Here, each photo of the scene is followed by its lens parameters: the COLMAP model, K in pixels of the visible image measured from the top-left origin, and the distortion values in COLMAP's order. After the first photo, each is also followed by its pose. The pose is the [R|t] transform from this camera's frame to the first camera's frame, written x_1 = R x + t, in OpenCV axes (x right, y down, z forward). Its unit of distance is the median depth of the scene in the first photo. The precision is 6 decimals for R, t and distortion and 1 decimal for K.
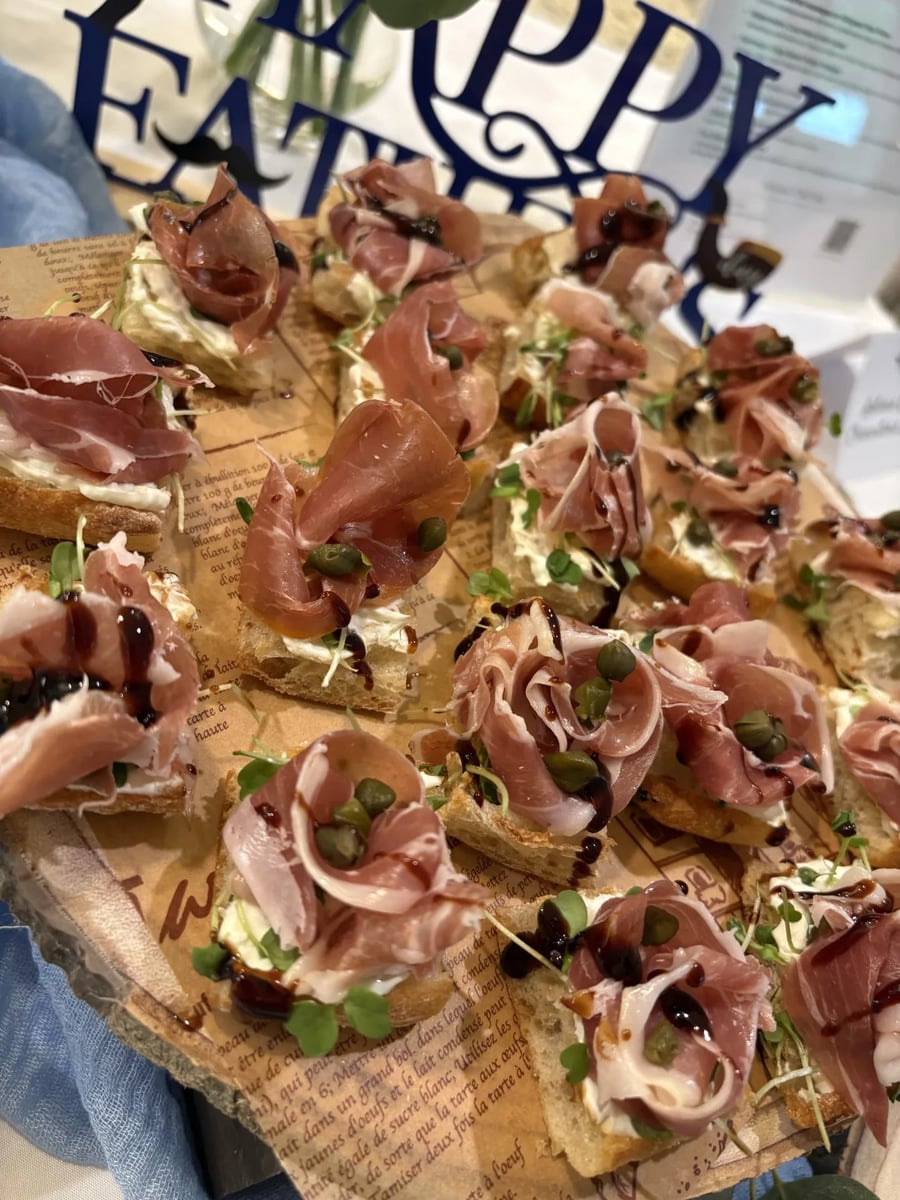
lens RADIAL K [[925.5, 0, 441.9], [0, 925.5, 595.9], [0, 0, 1]] dist [0.023714, -0.046366]
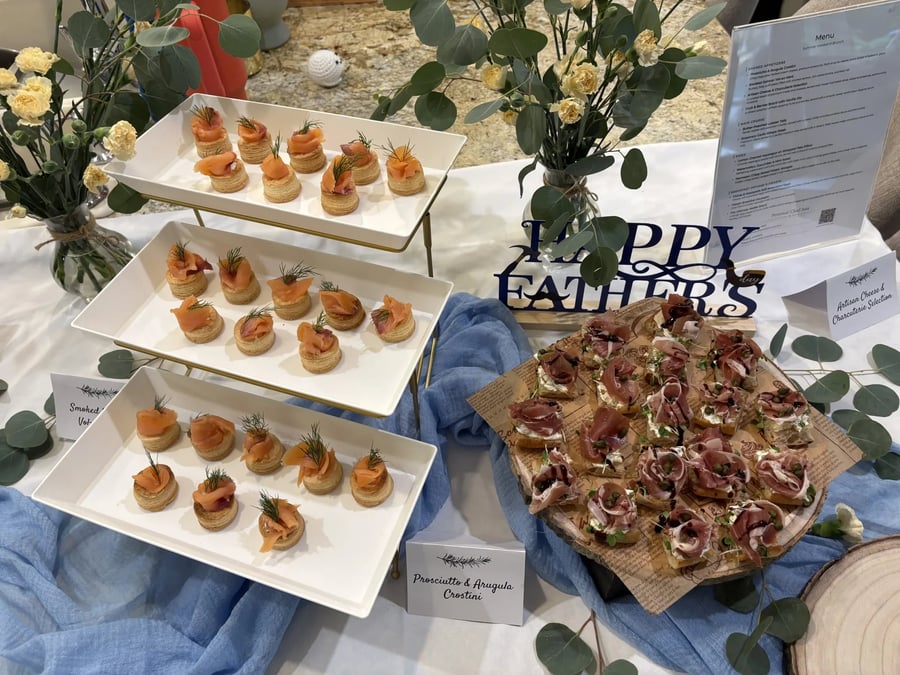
lens RADIAL K [[694.1, 0, 447.2], [0, 694.1, 344.1], [0, 0, 1]] dist [0.023714, -0.046366]
pose [[0.899812, -0.206520, -0.384301, 0.595303], [0.182441, 0.978266, -0.098541, -0.309369], [0.396299, 0.018556, 0.917934, -2.323971]]
